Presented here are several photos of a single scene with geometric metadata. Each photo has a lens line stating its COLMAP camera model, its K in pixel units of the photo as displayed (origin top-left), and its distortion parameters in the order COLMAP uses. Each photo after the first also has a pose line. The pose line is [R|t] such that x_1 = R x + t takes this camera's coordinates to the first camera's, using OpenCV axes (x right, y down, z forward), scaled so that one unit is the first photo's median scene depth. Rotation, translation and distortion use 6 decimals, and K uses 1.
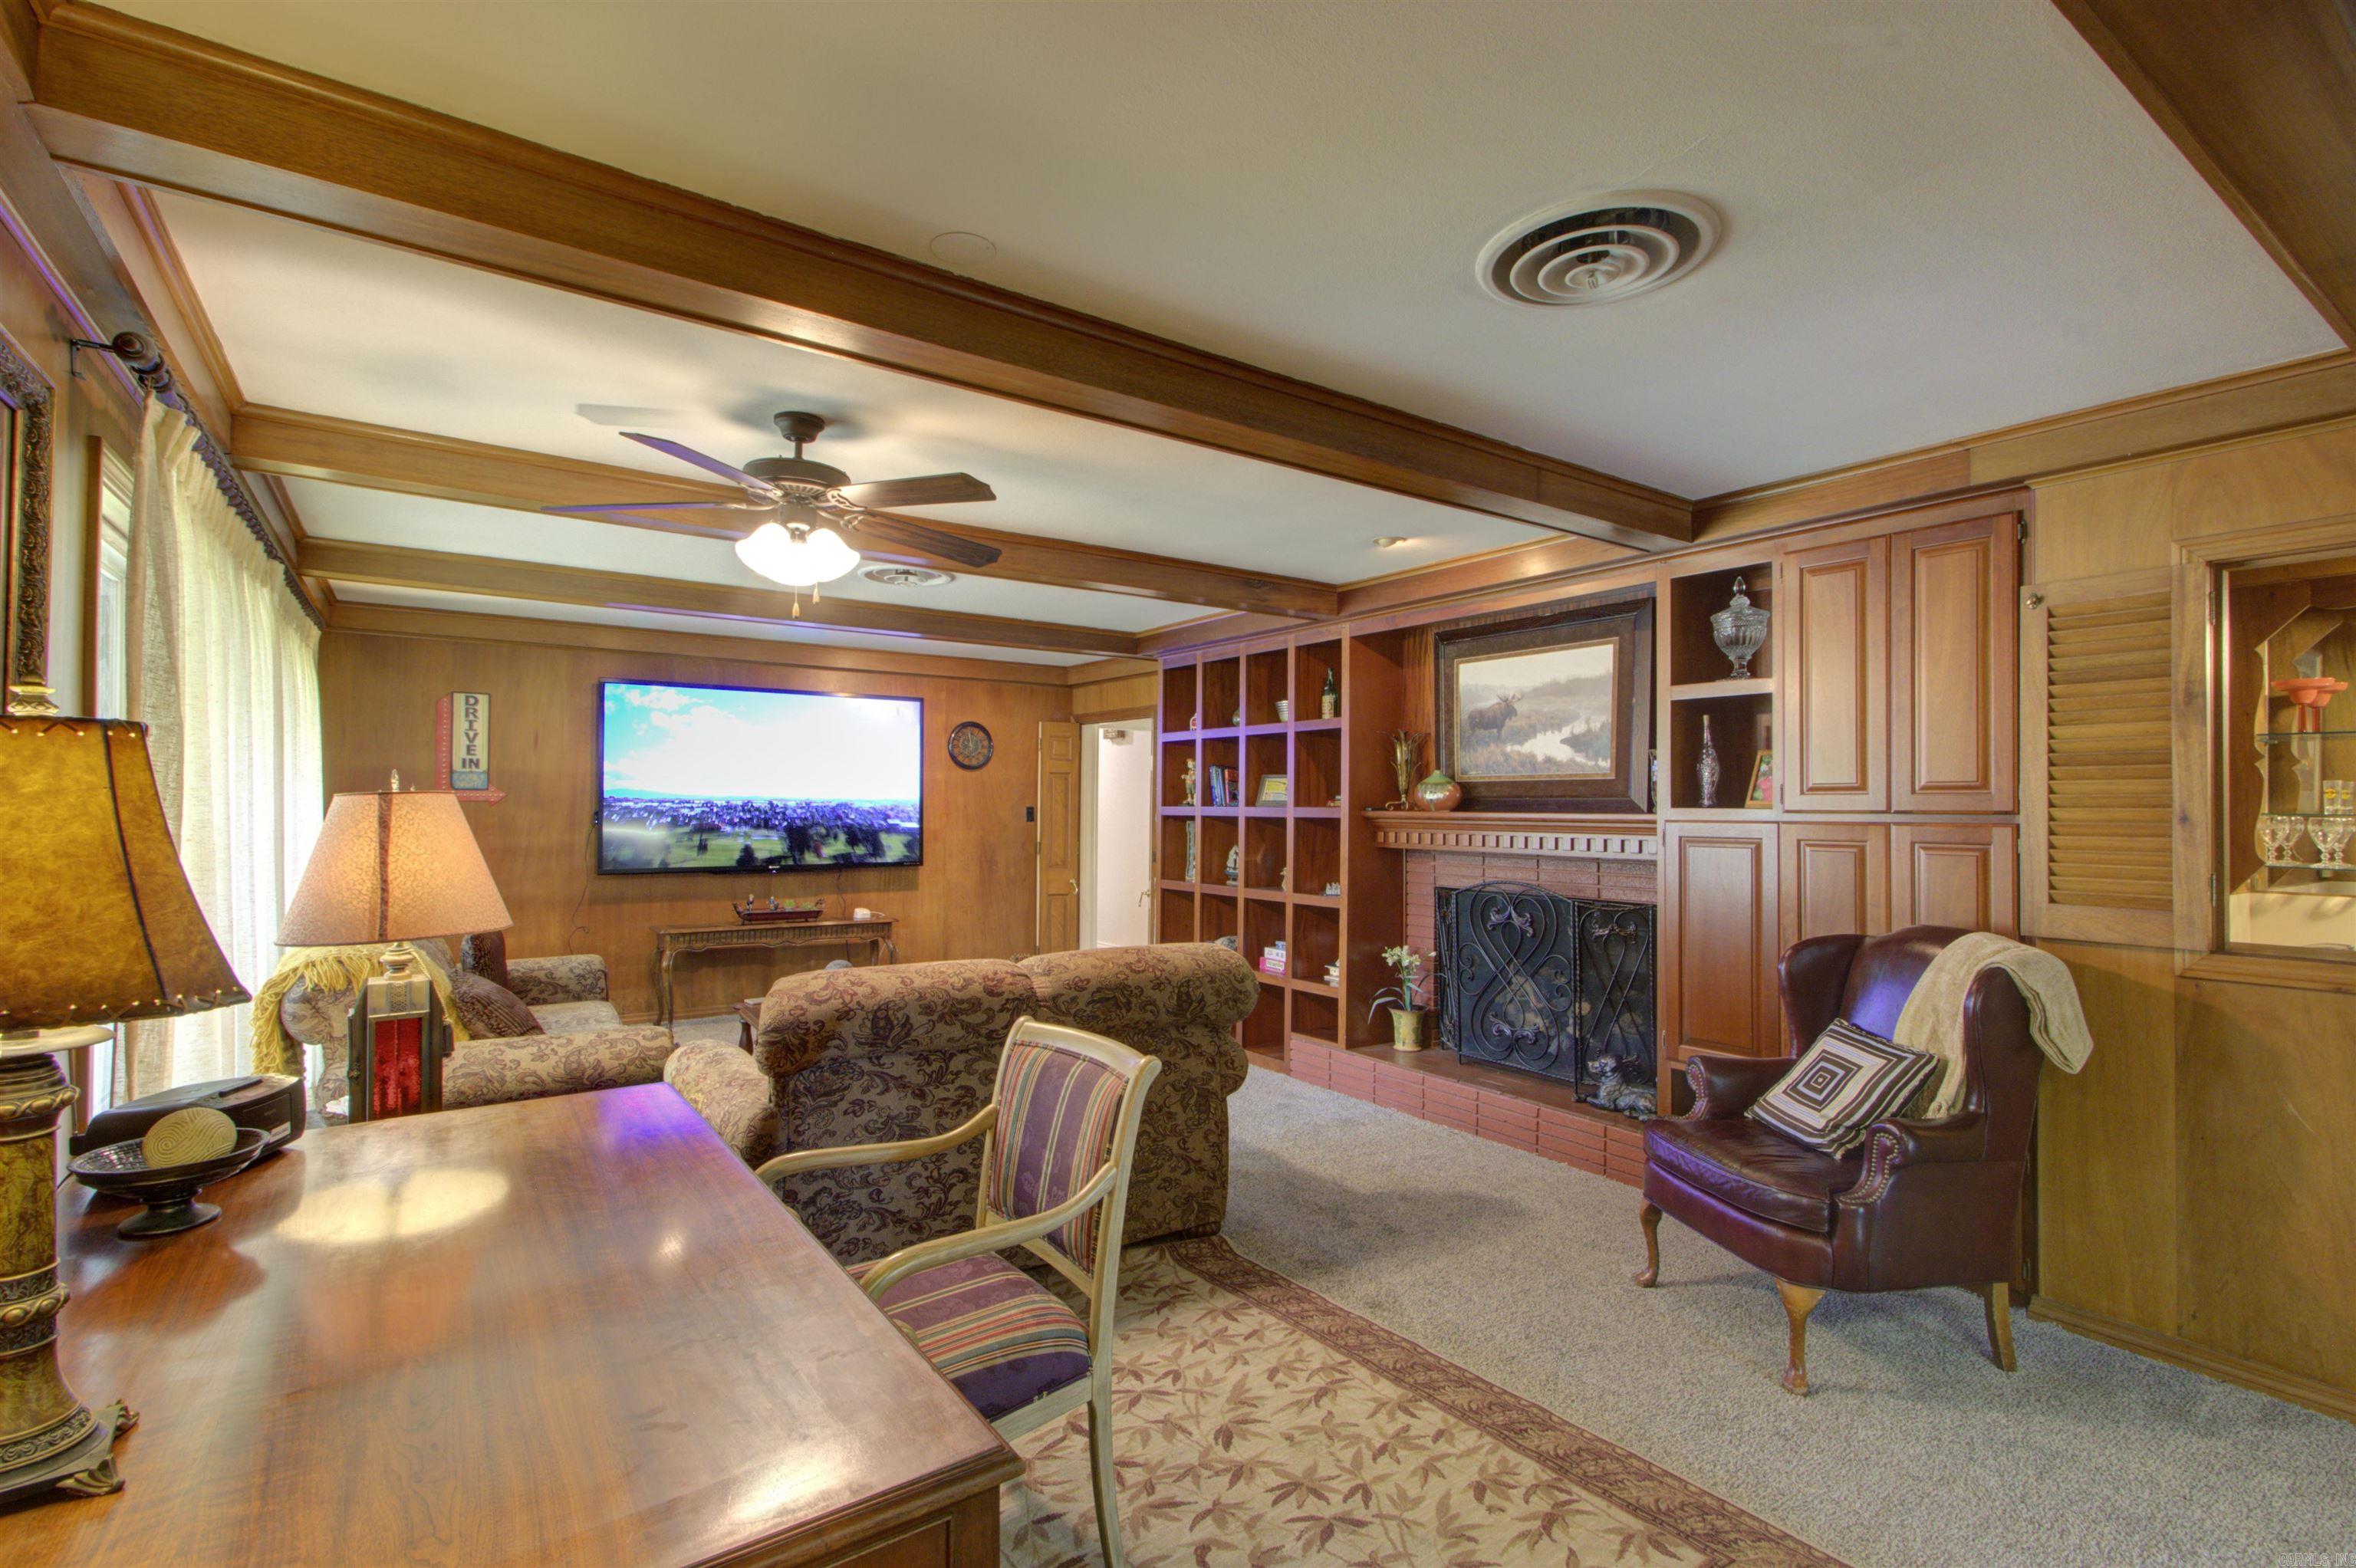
lens RADIAL K [[1076.5, 0, 1168.6], [0, 1076.5, 796.9], [0, 0, 1]] dist [0.011437, -0.001923]
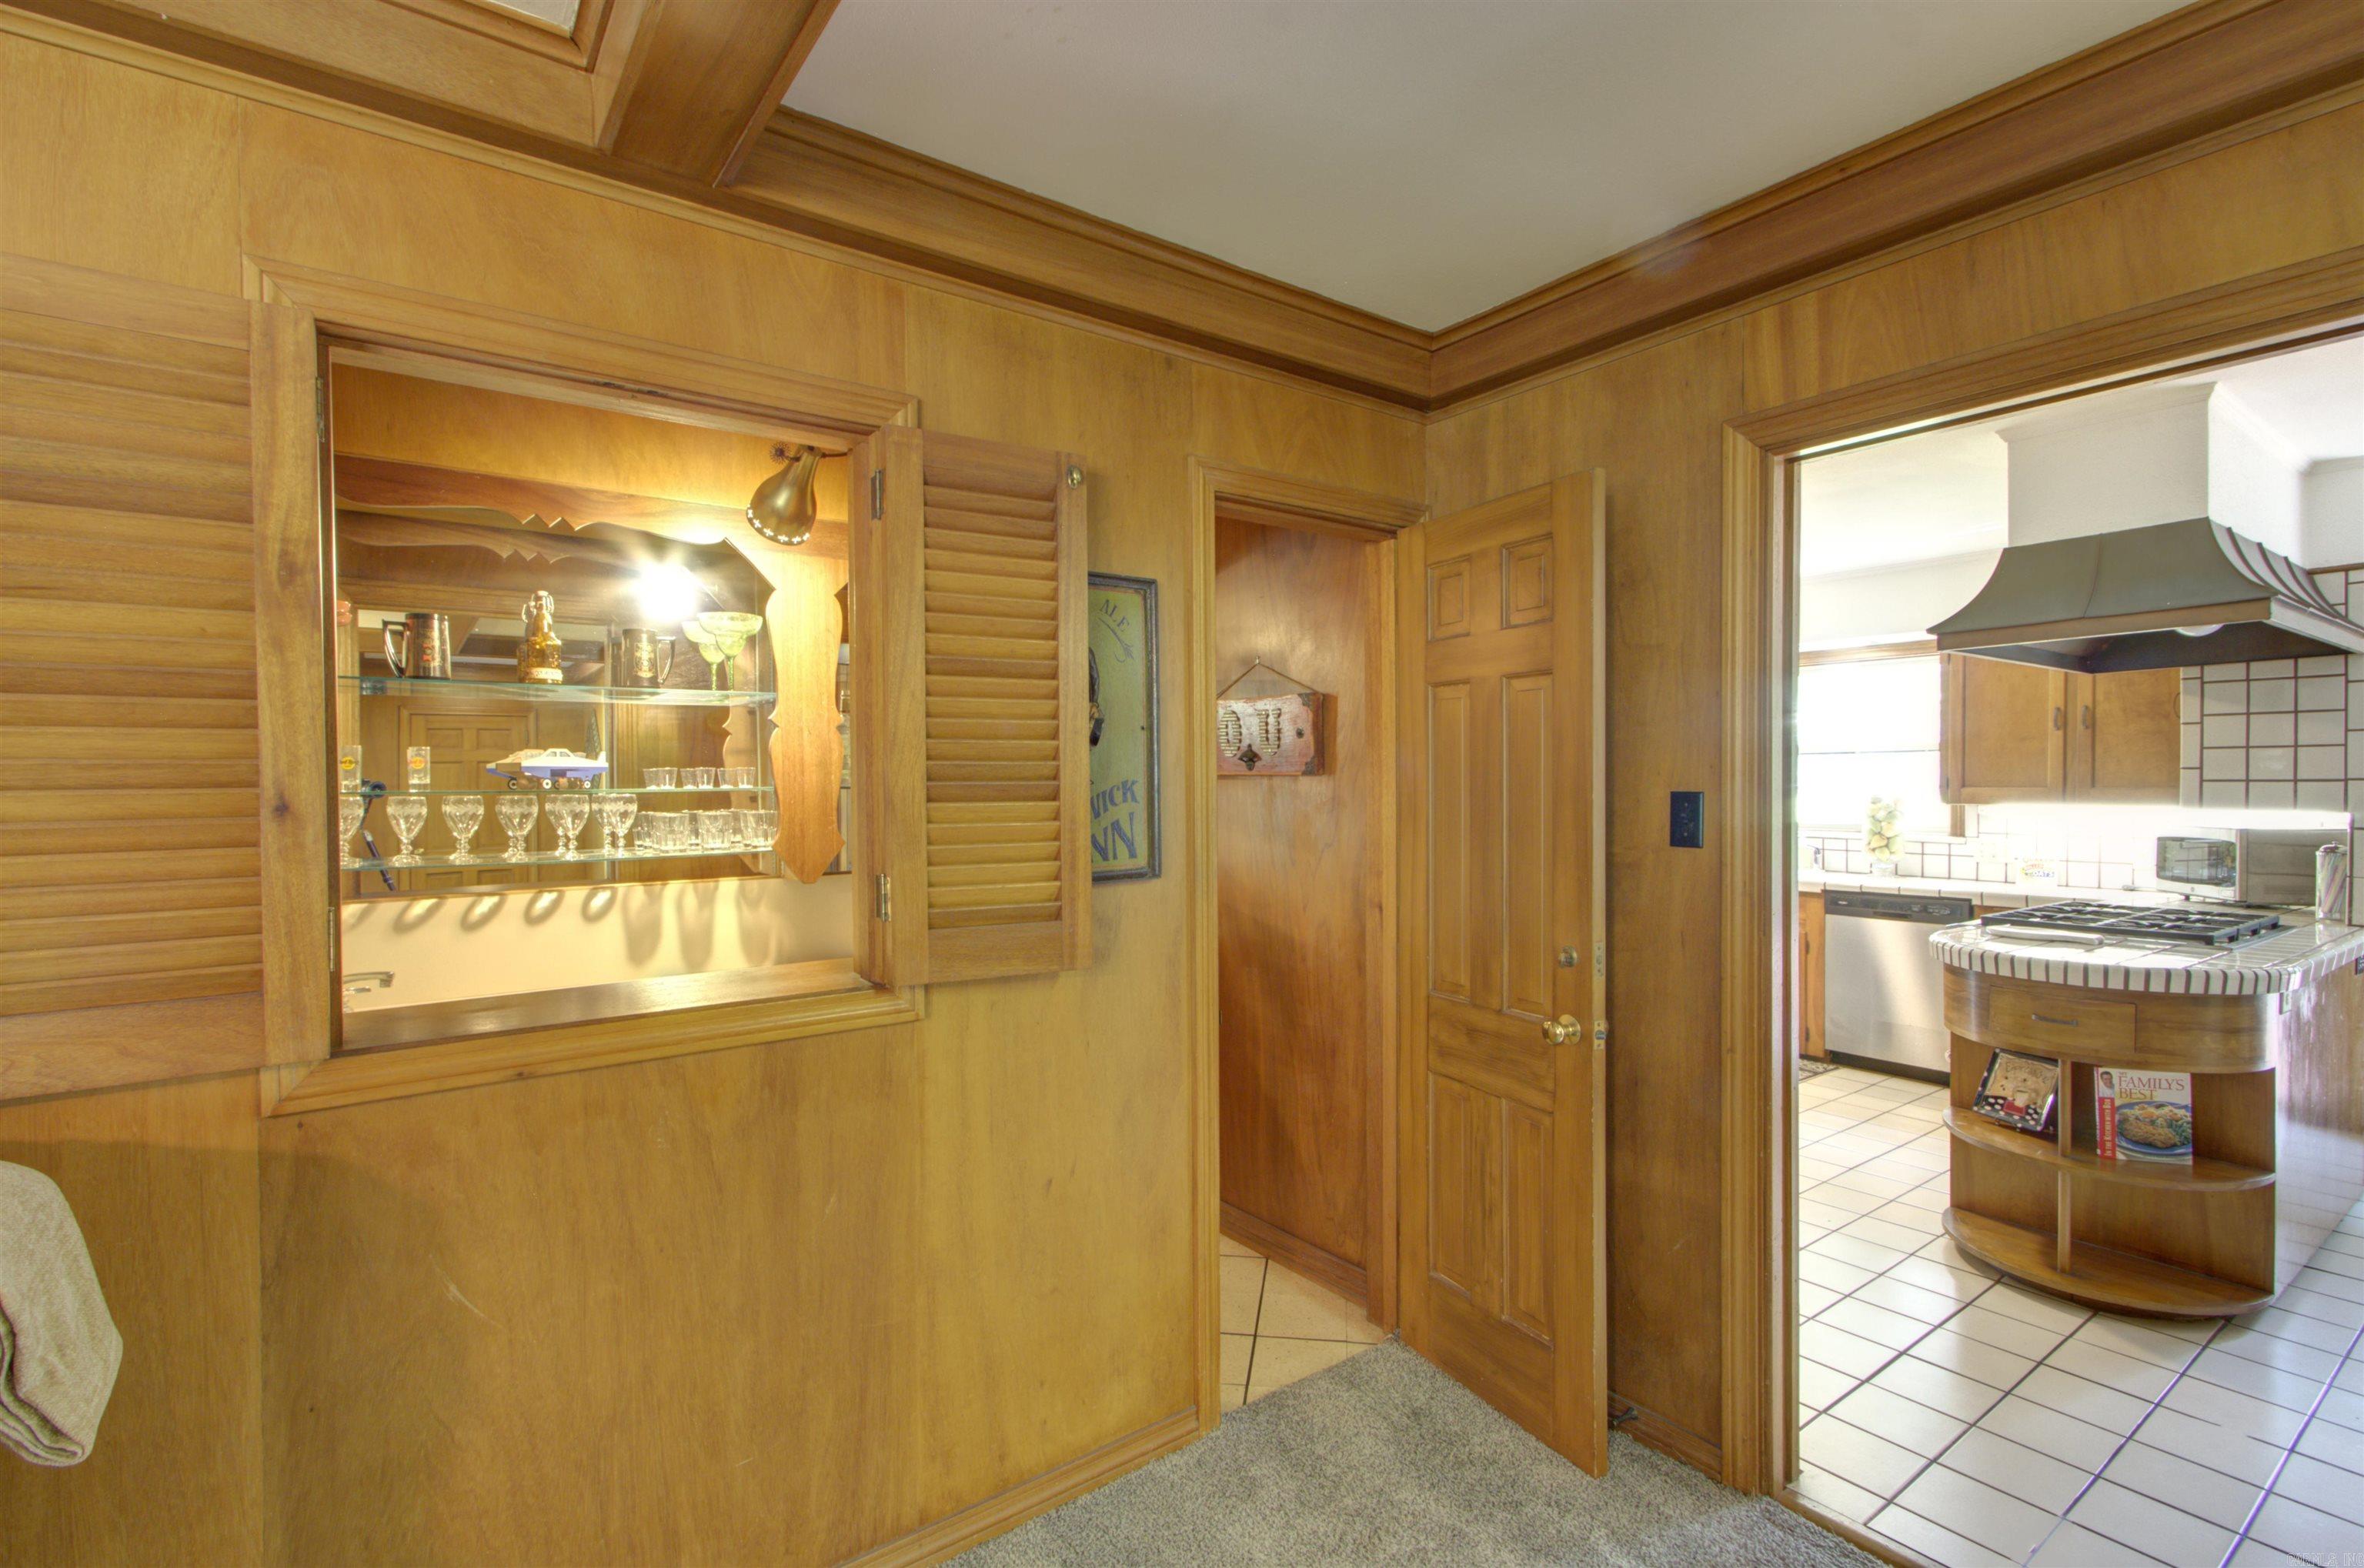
lens RADIAL K [[1080.2, 0, 1174.7], [0, 1080.2, 782.2], [0, 0, 1]] dist [0.011437, -0.001923]
pose [[-0.040457, -0.020321, 0.998975, 0.406728], [-0.005536, 0.999782, 0.020113, -0.004971], [-0.999166, -0.004717, -0.040560, 0.598988]]
